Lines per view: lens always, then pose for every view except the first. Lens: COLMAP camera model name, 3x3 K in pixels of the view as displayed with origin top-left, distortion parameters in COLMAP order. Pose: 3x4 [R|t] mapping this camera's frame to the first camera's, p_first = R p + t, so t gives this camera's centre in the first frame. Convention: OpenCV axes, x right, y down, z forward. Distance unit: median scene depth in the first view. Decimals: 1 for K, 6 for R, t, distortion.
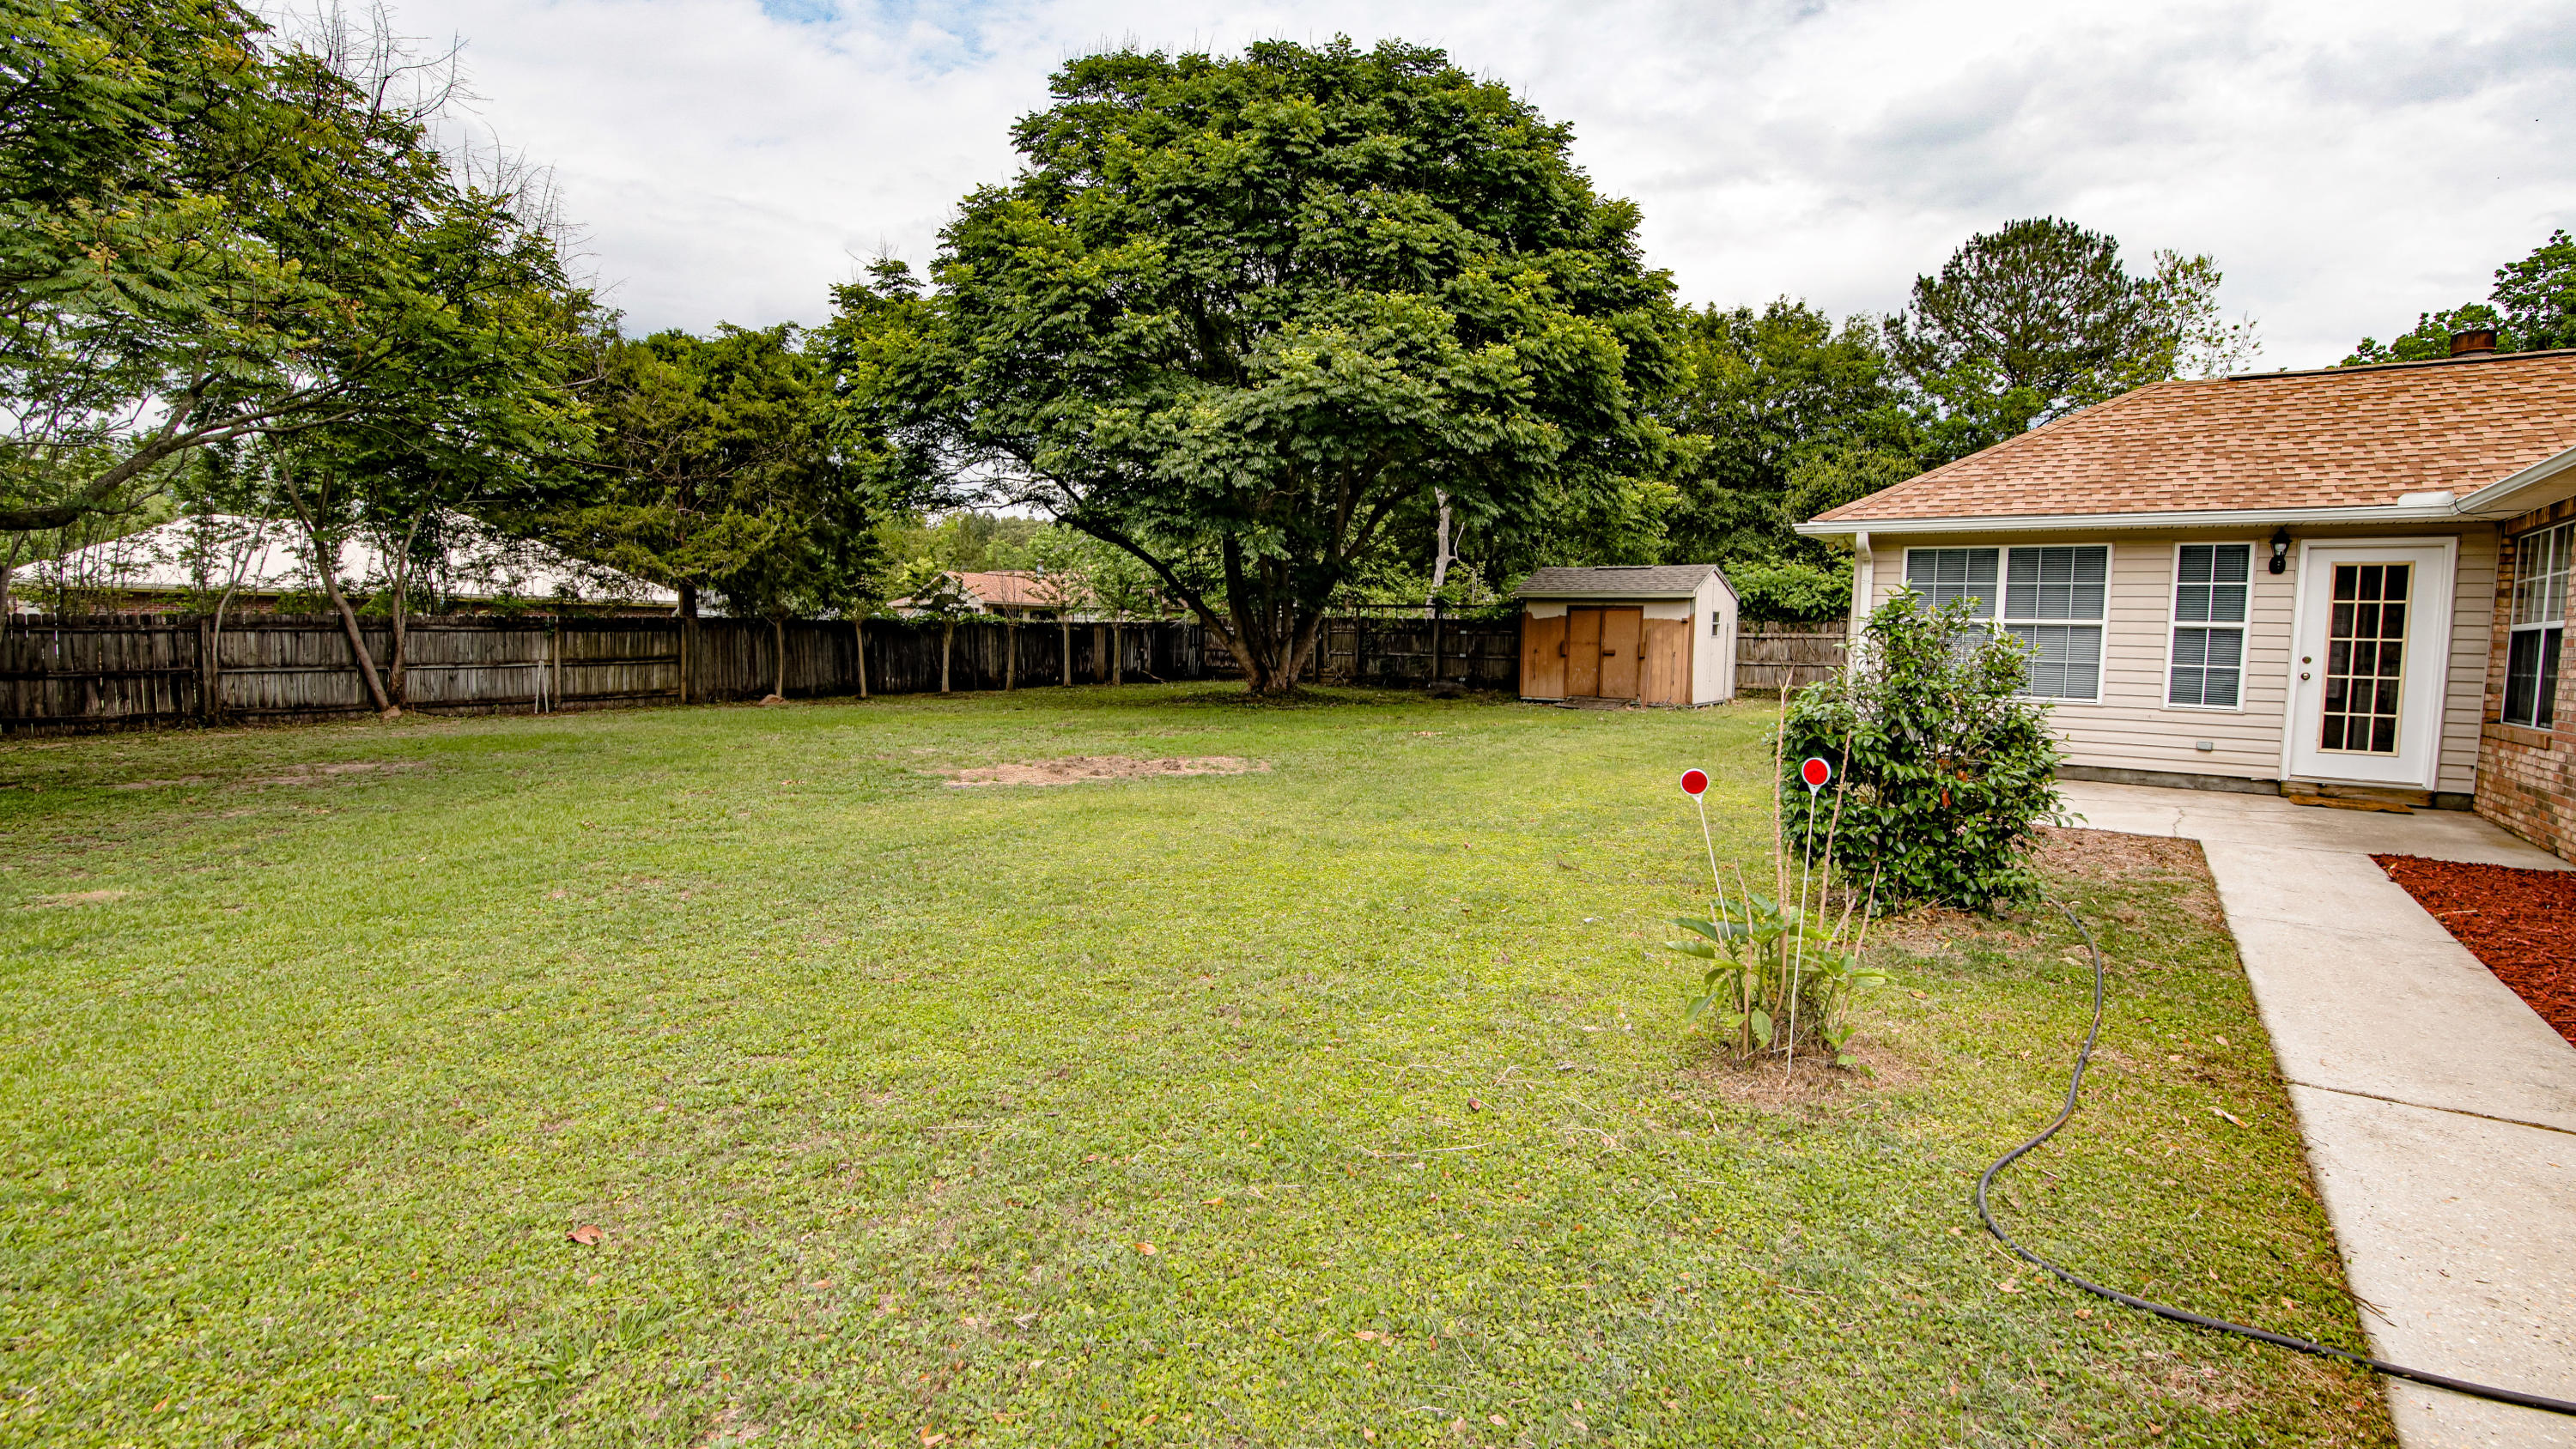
lens RADIAL K [[1197.0, 0, 1310.1], [0, 1197.0, 720.7], [0, 0, 1]] dist [-0.045619, 0.012409]
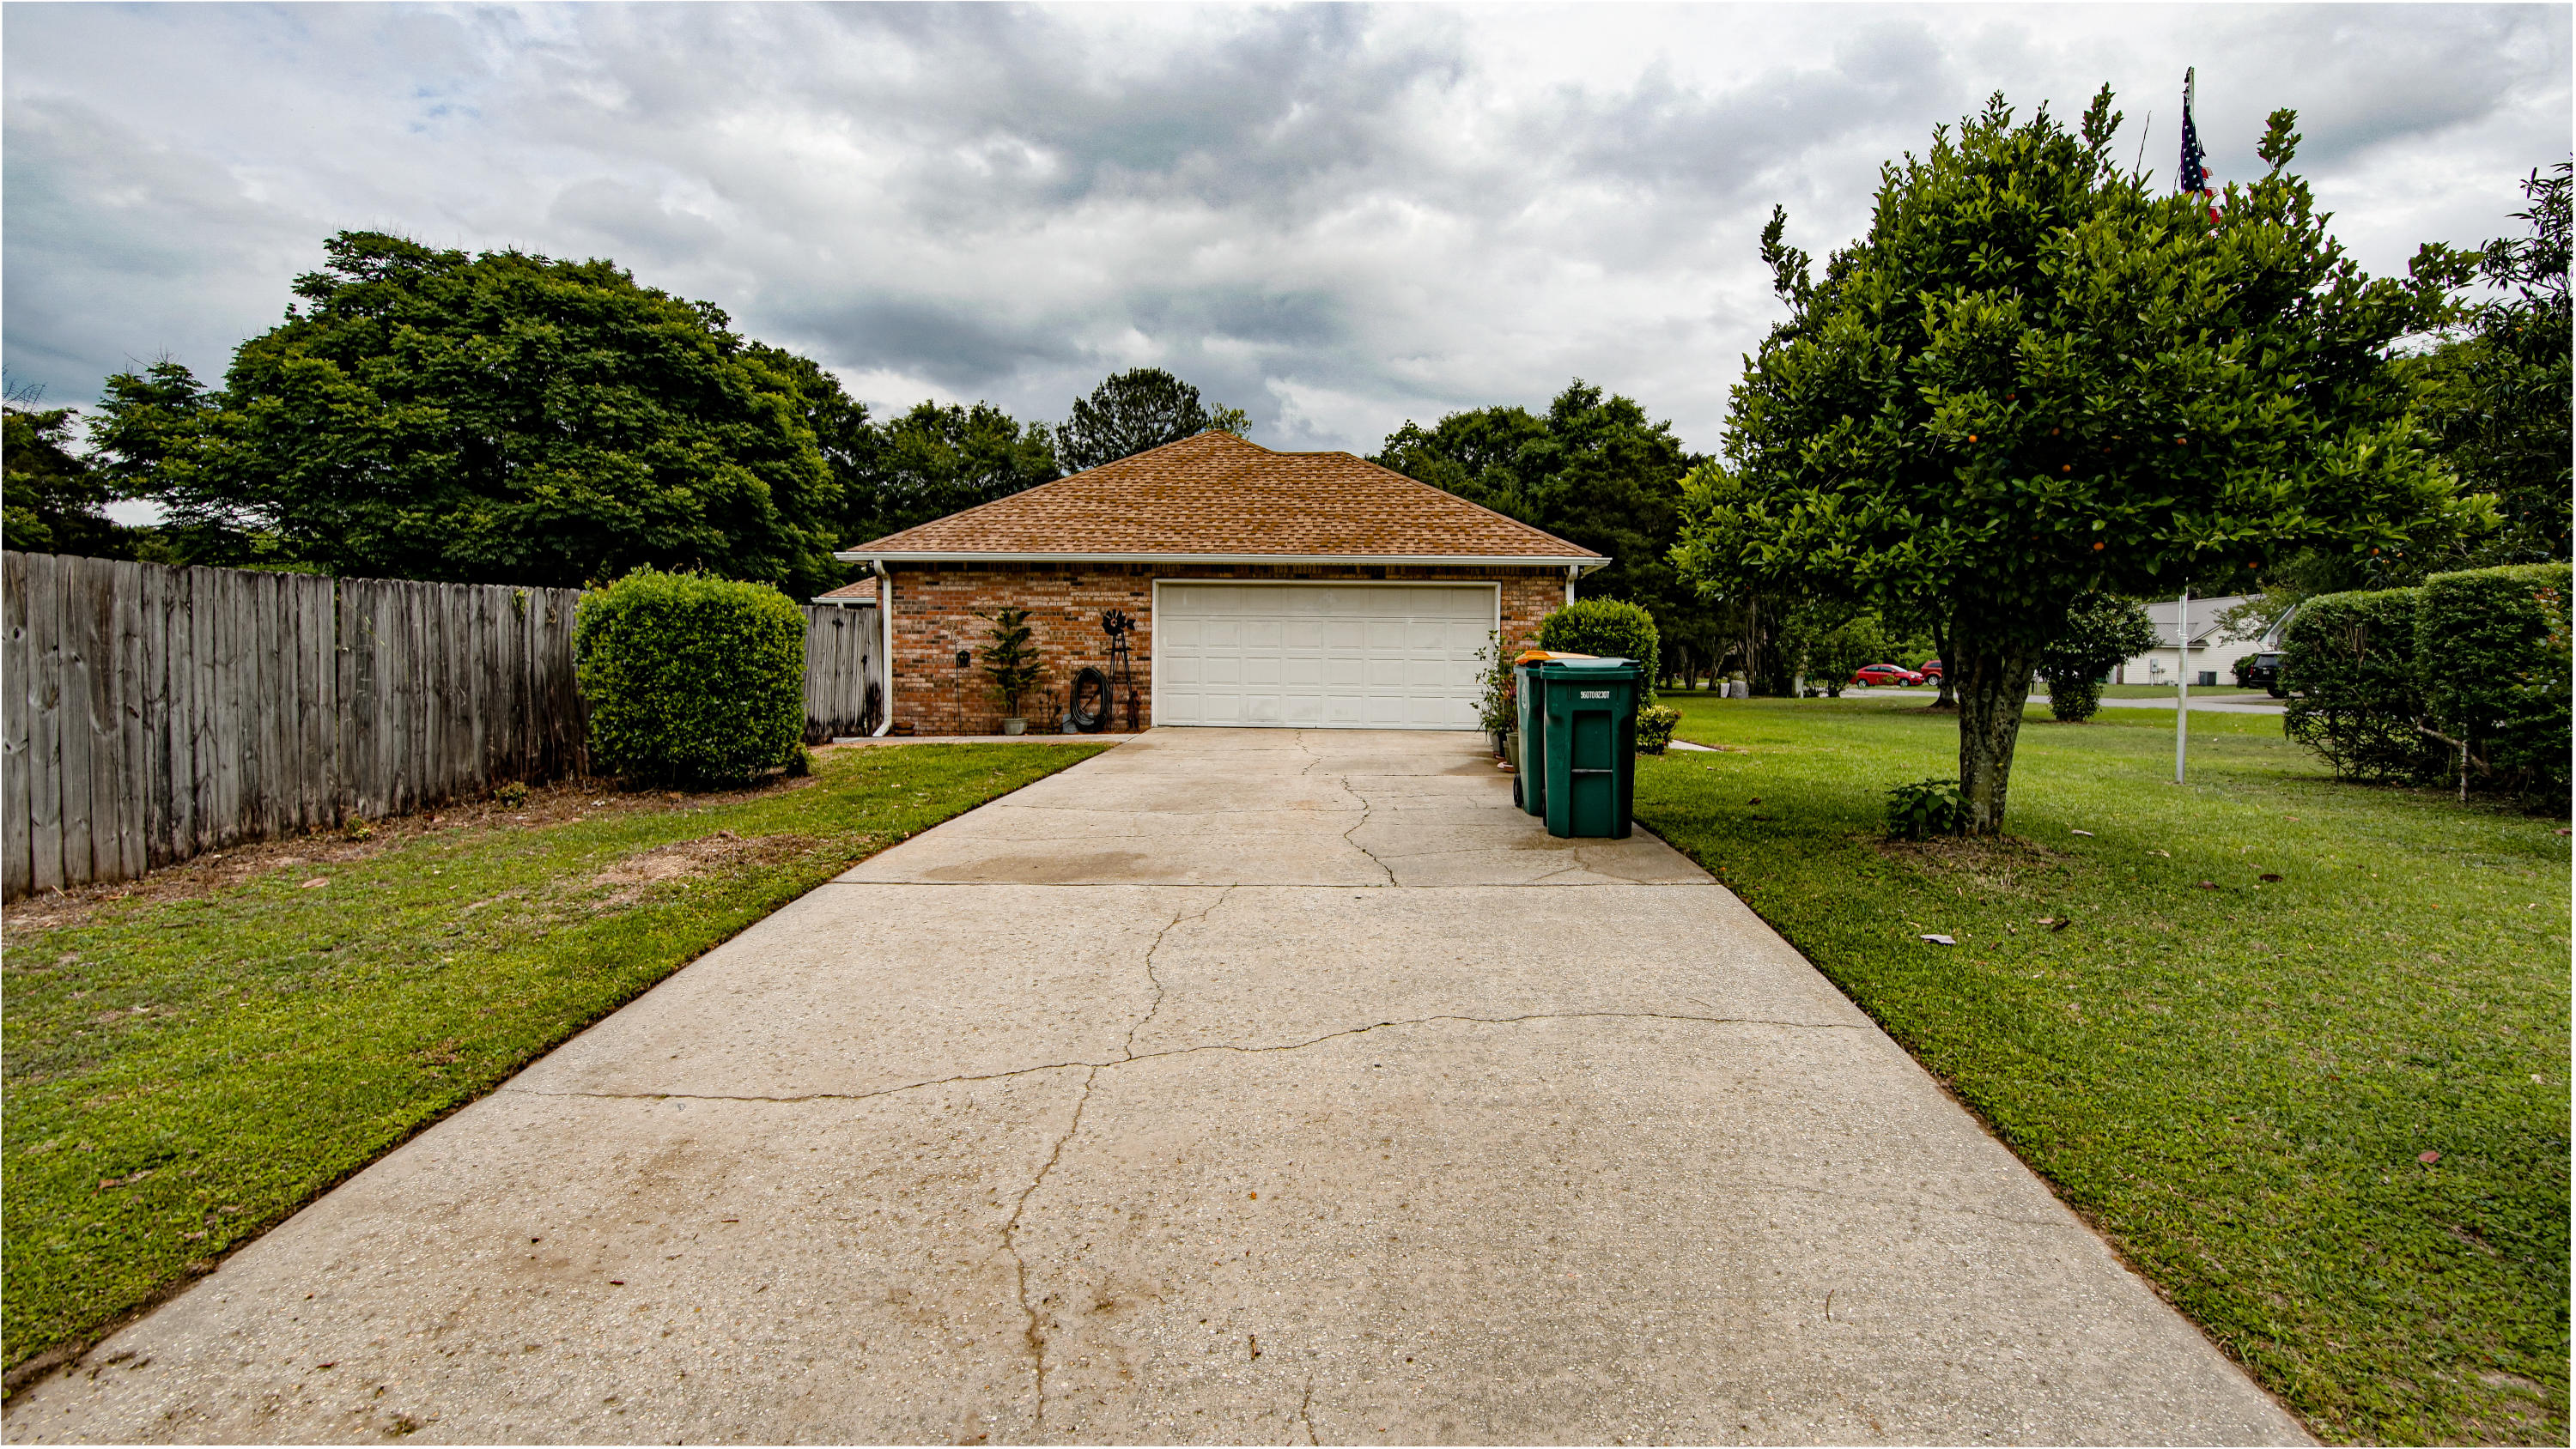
lens RADIAL K [[1164.4, 0, 1300.6], [0, 1164.4, 719.9], [0, 0, 1]] dist [-0.041395, 0.008355]
pose [[0.847489, -0.036625, 0.529548, 0.022207], [0.051498, 0.998584, -0.013353, 0.086511], [-0.528309, 0.038587, 0.848175, -0.823026]]
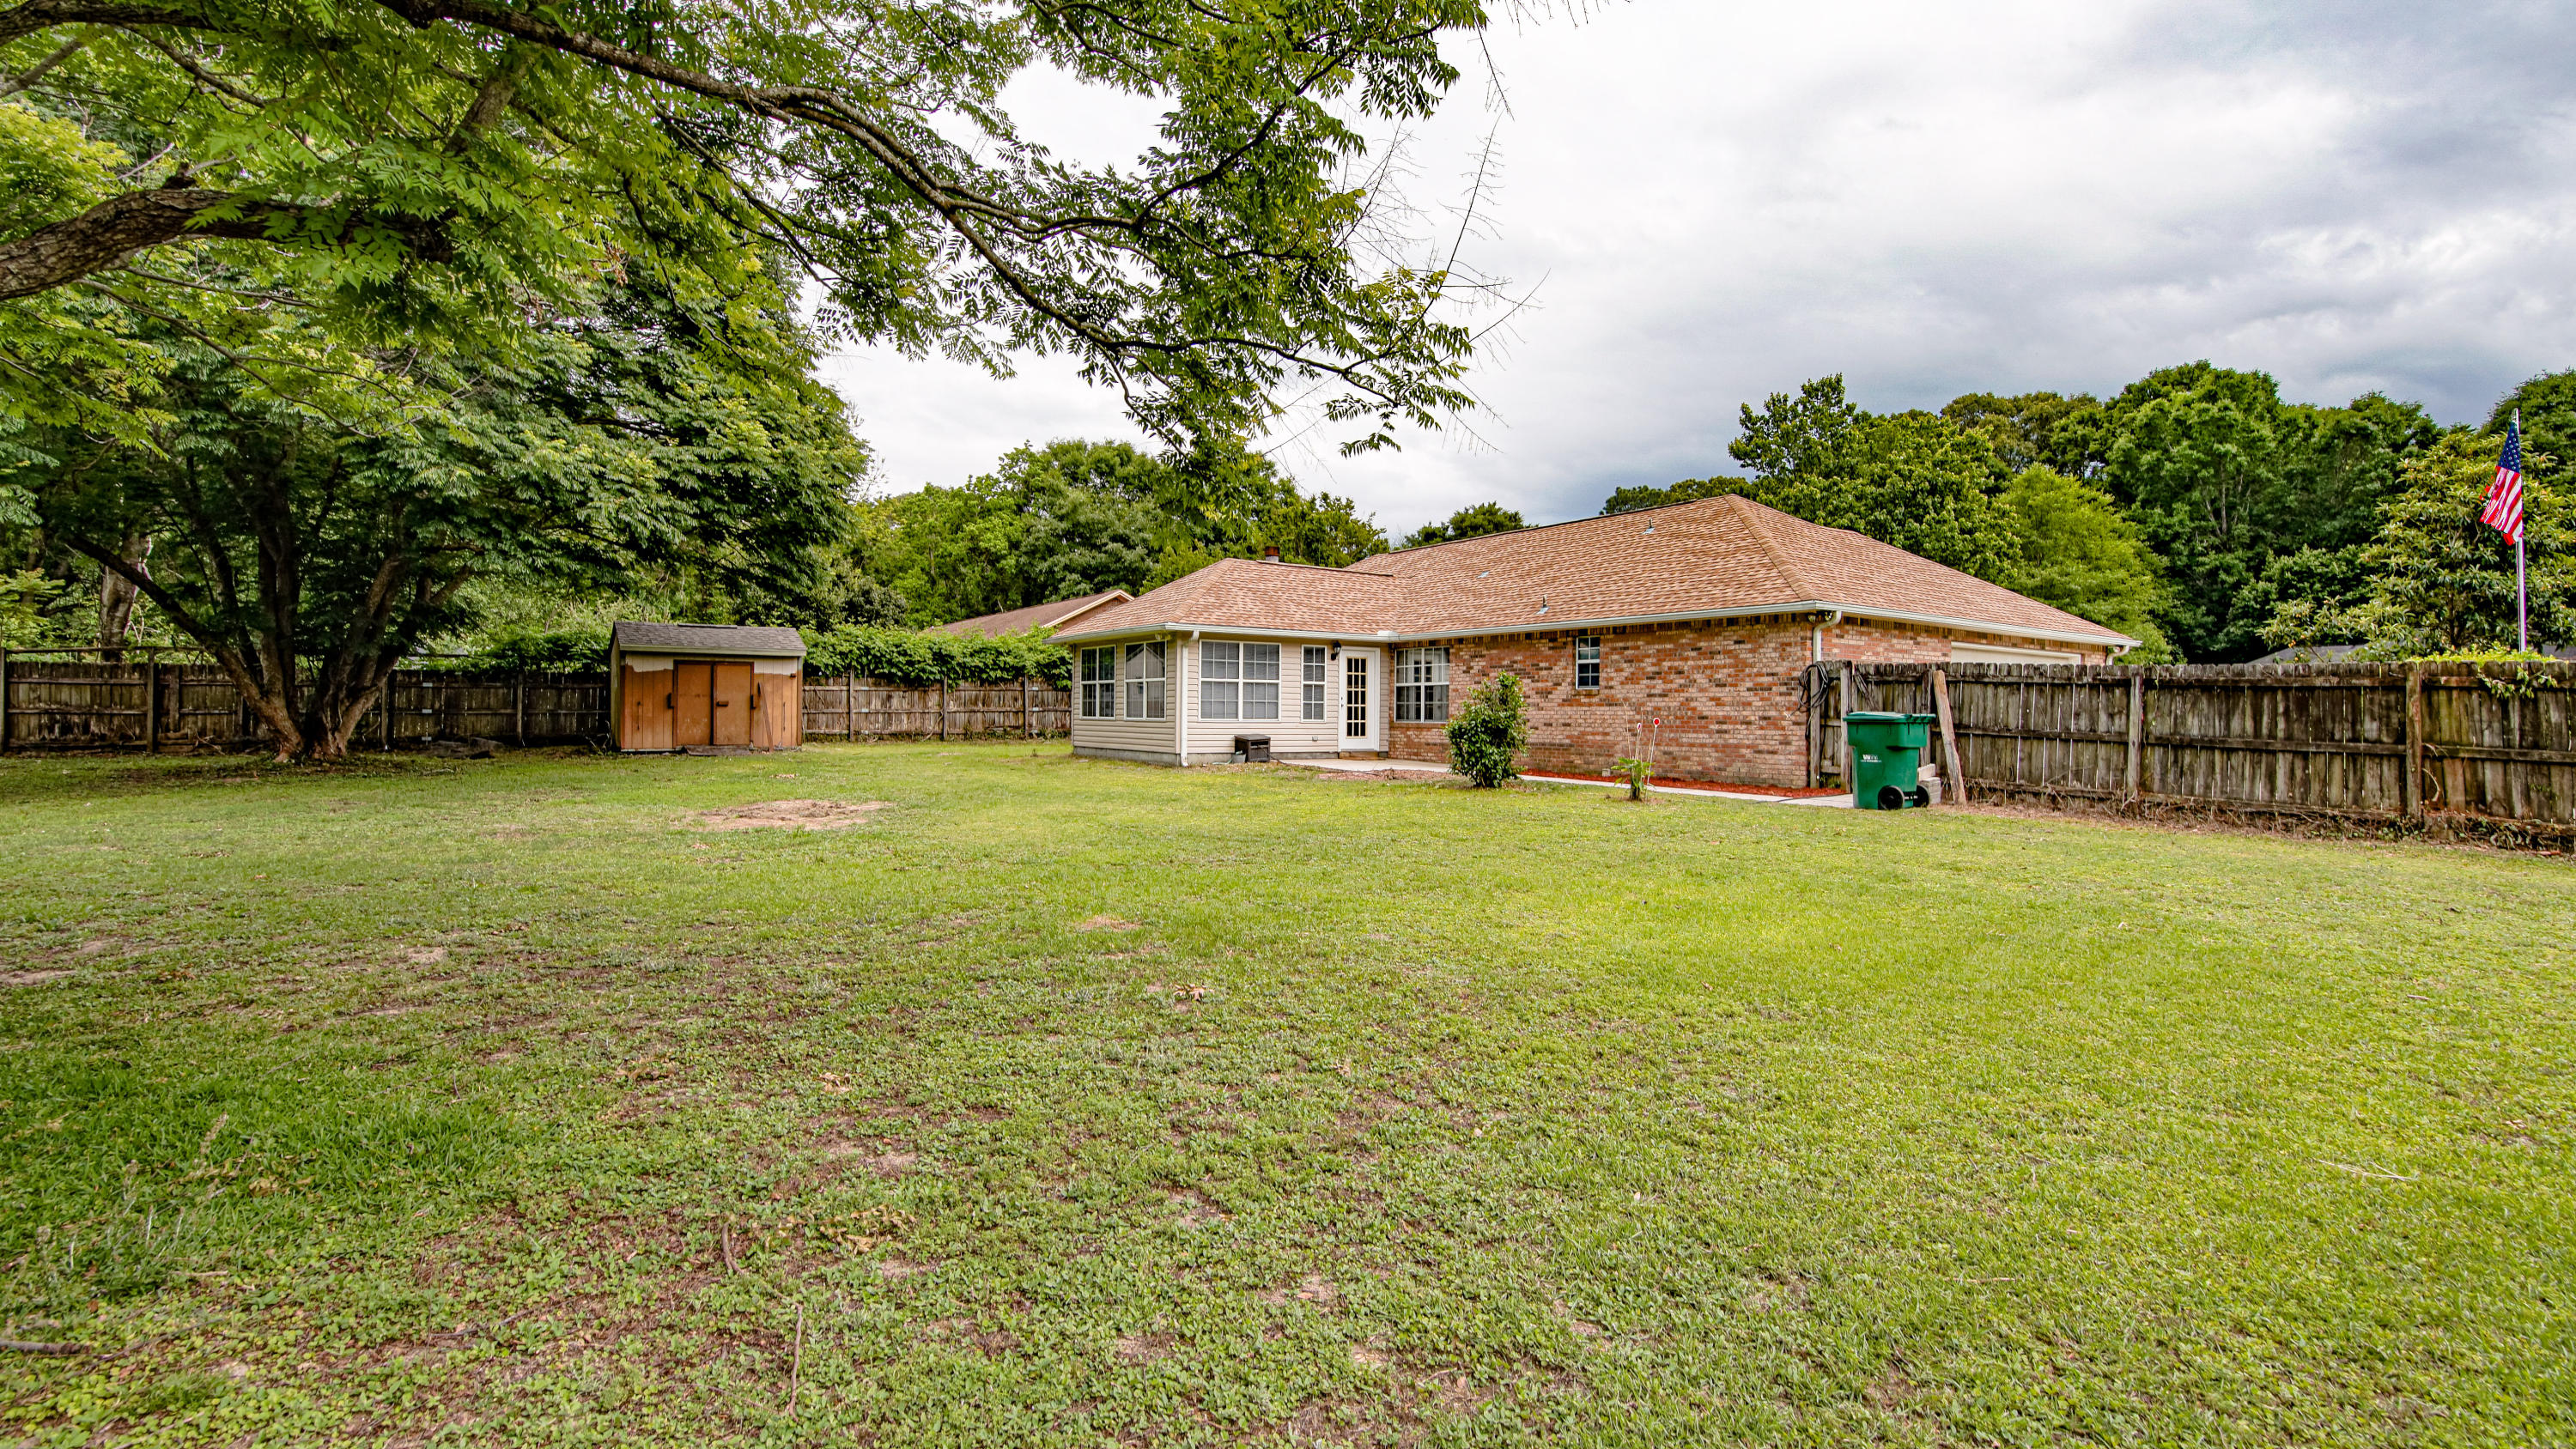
lens RADIAL K [[1197.0, 0, 1310.1], [0, 1197.0, 720.7], [0, 0, 1]] dist [-0.045619, 0.012409]
pose [[0.353705, -0.028877, 0.934911, -0.781637], [0.065660, 0.997824, 0.005980, -0.014950], [-0.933050, 0.059271, 0.354831, 0.127518]]
